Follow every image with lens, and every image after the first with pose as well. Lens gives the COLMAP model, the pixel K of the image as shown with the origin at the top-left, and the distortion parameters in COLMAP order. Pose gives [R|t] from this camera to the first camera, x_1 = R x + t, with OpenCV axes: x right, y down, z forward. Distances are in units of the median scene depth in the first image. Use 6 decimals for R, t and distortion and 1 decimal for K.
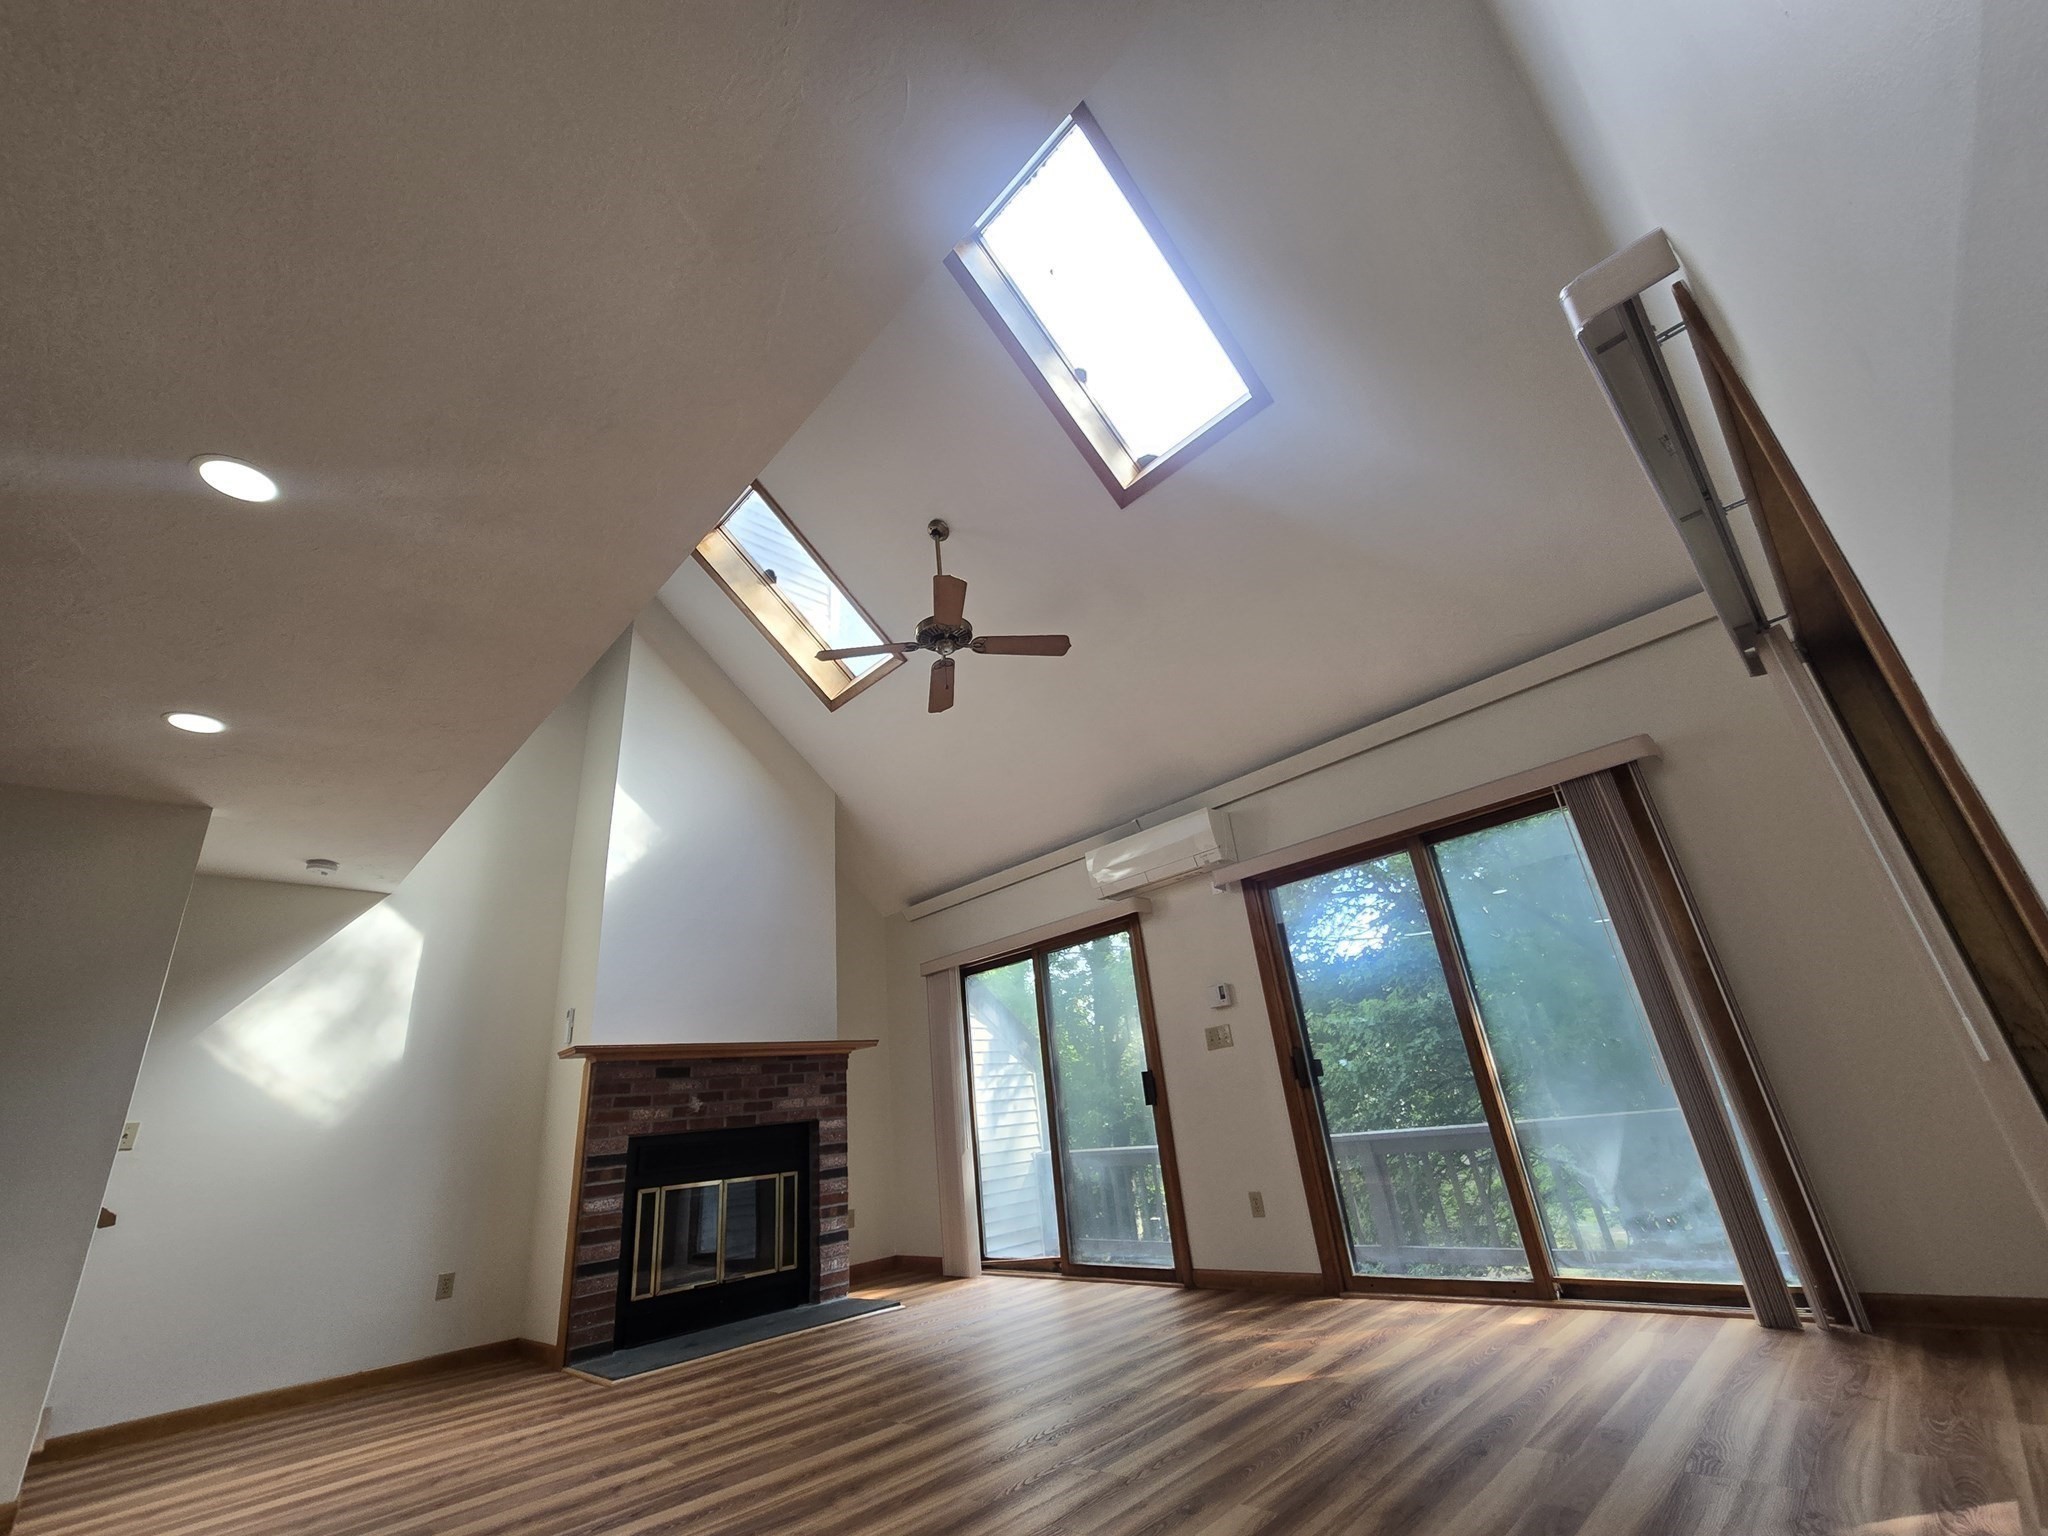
lens RADIAL K [[843.1, 0, 1024.9], [0, 843.1, 772.2], [0, 0, 1]] dist [0.000345, -0.000010]
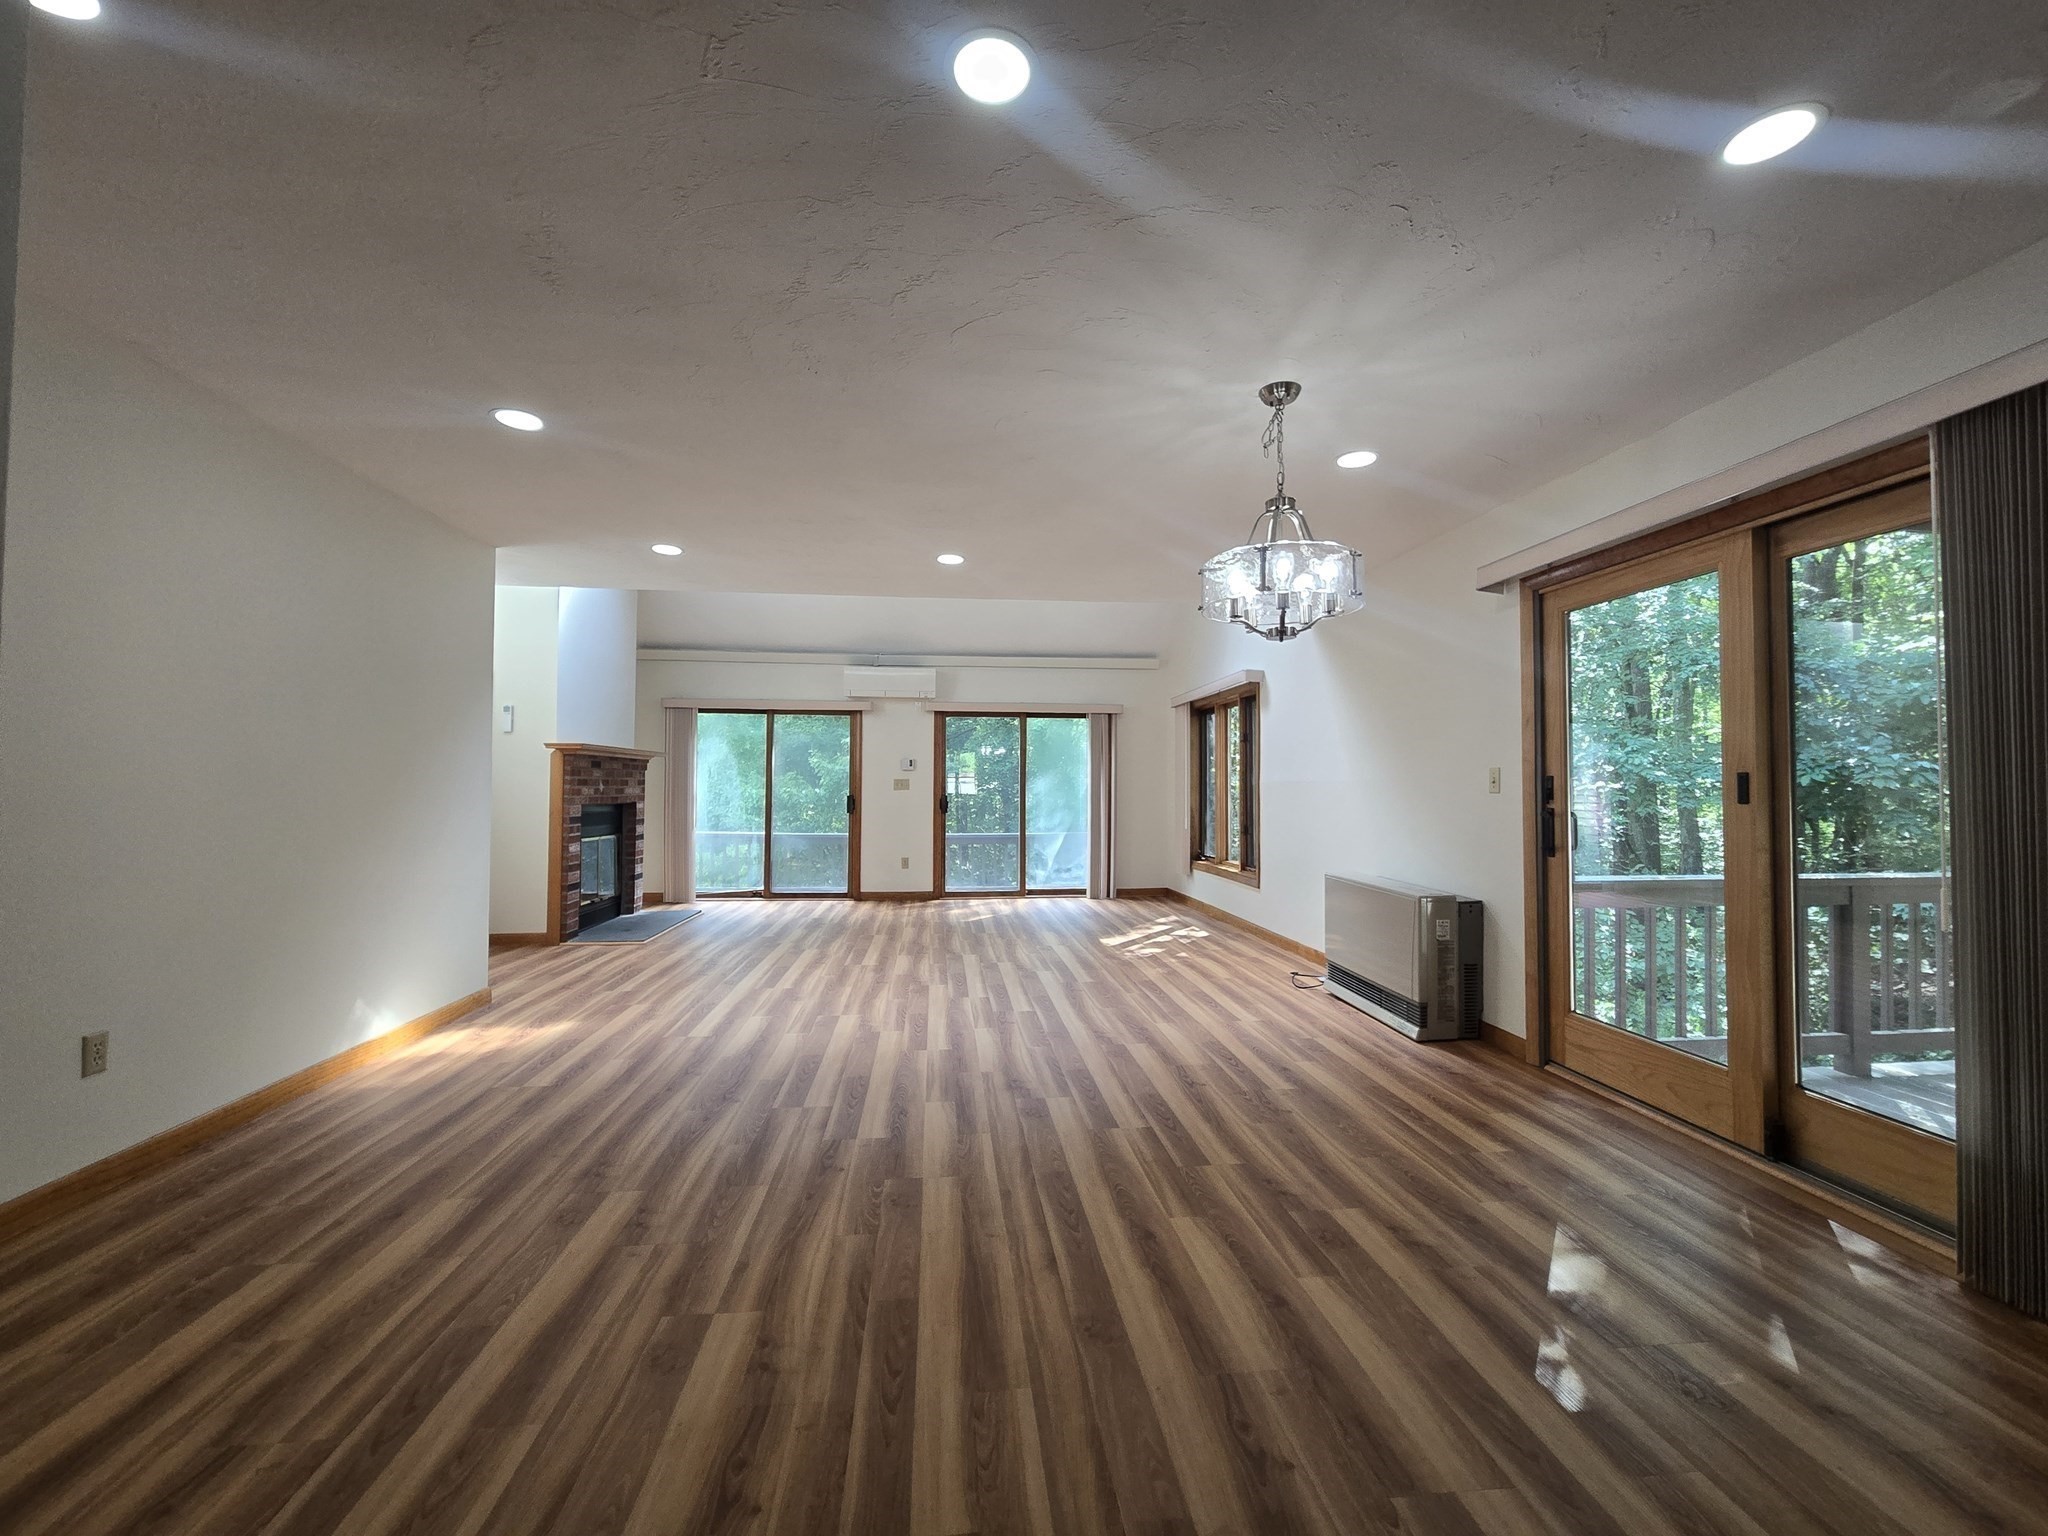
lens RADIAL K [[843.1, 0, 1028.6], [0, 843.1, 767.4], [0, 0, 1]] dist [0.000345, -0.000010]
pose [[0.615595, 0.120884, 0.778736, -1.161086], [-0.360886, 0.921705, 0.142205, -0.099482], [-0.700575, -0.368575, 0.611022, -0.374306]]
